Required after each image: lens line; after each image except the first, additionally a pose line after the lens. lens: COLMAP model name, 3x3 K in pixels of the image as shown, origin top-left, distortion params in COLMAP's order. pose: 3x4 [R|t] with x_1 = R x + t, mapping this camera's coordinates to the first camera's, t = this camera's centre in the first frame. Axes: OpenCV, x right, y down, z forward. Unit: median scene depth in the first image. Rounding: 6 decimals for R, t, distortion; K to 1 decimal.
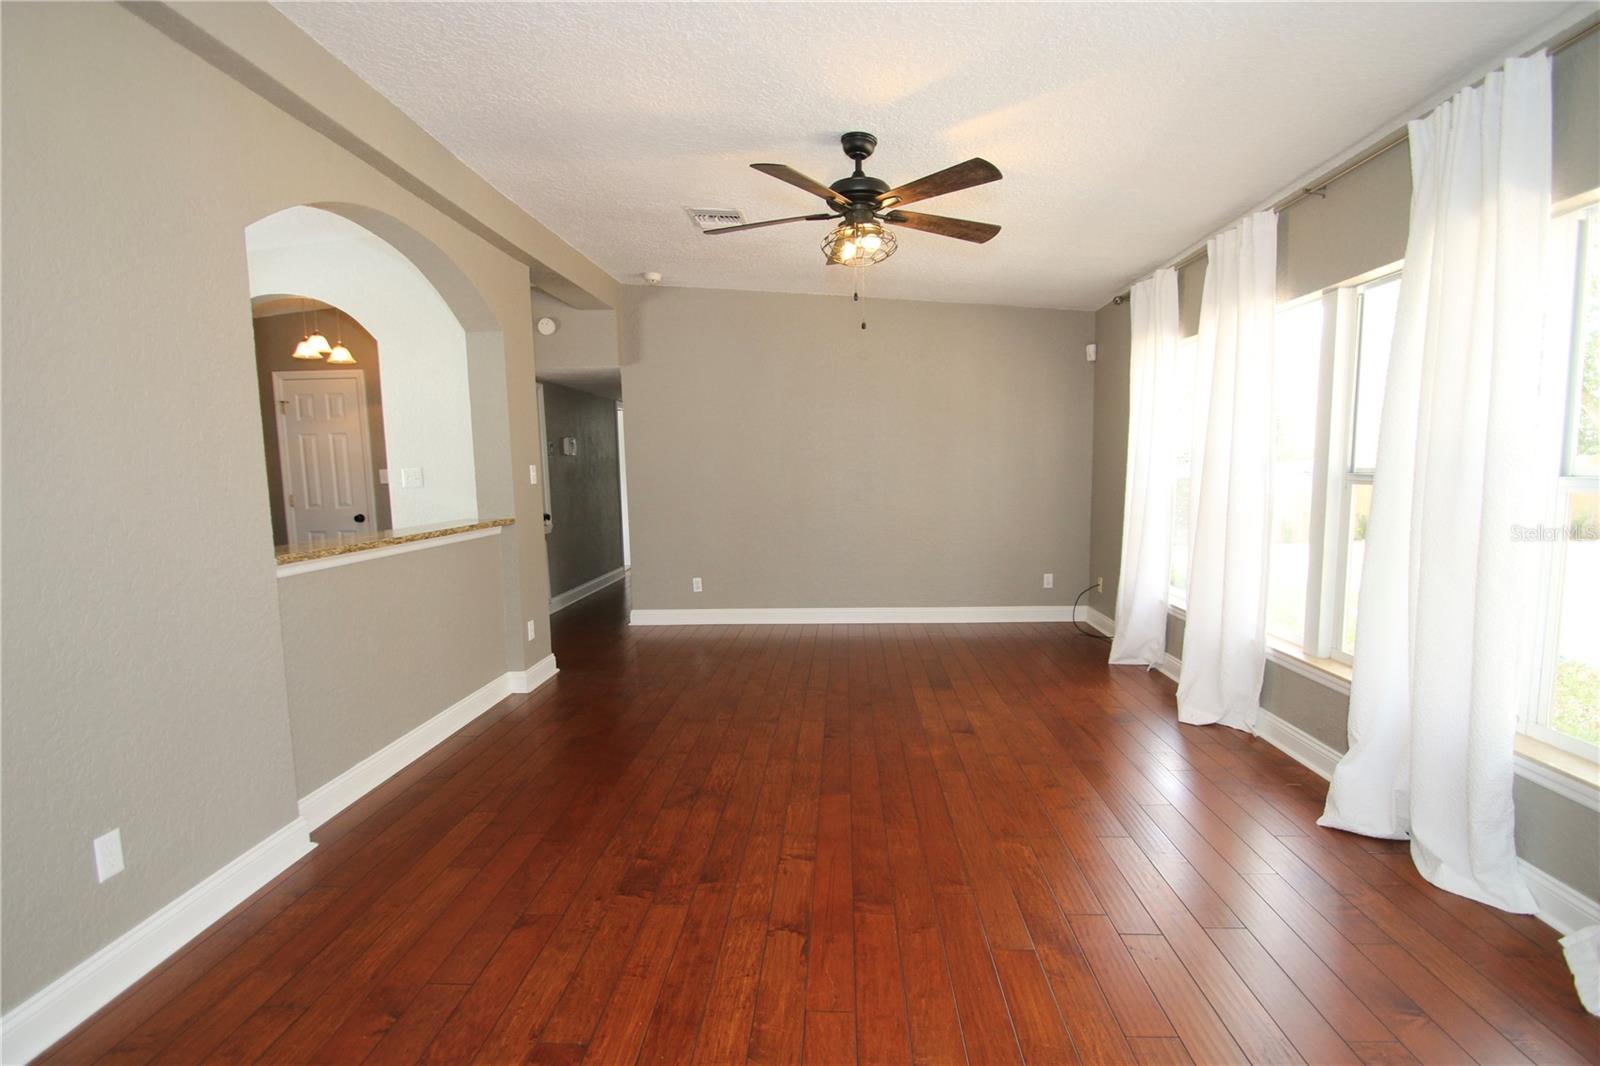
lens RADIAL K [[748.5, 0, 807.0], [0, 748.5, 536.4], [0, 0, 1]] dist [-0.012155, -0.000311]
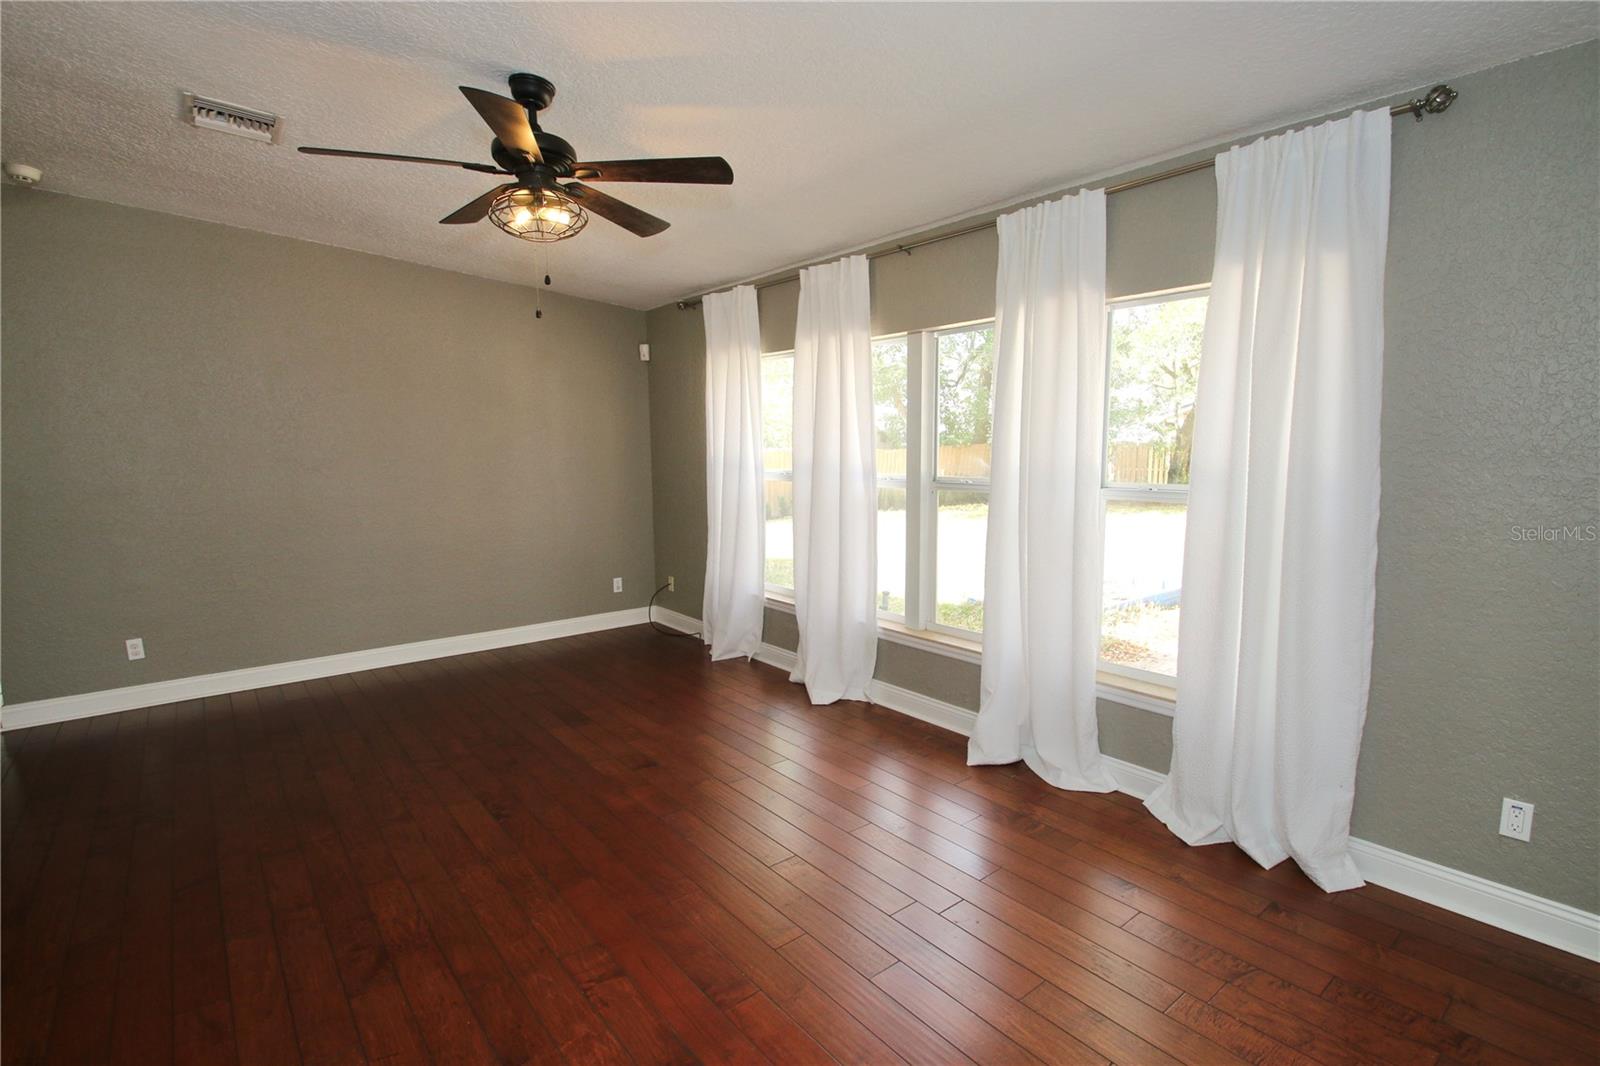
lens RADIAL K [[769.3, 0, 800.0], [0, 769.3, 533.0], [0, 0, 1]] dist [-0.002323, -0.000125]
pose [[0.740061, -0.066901, 0.669204, -0.288039], [0.056954, 0.997700, 0.036756, -0.054083], [-0.670124, 0.010912, 0.742169, 0.176001]]
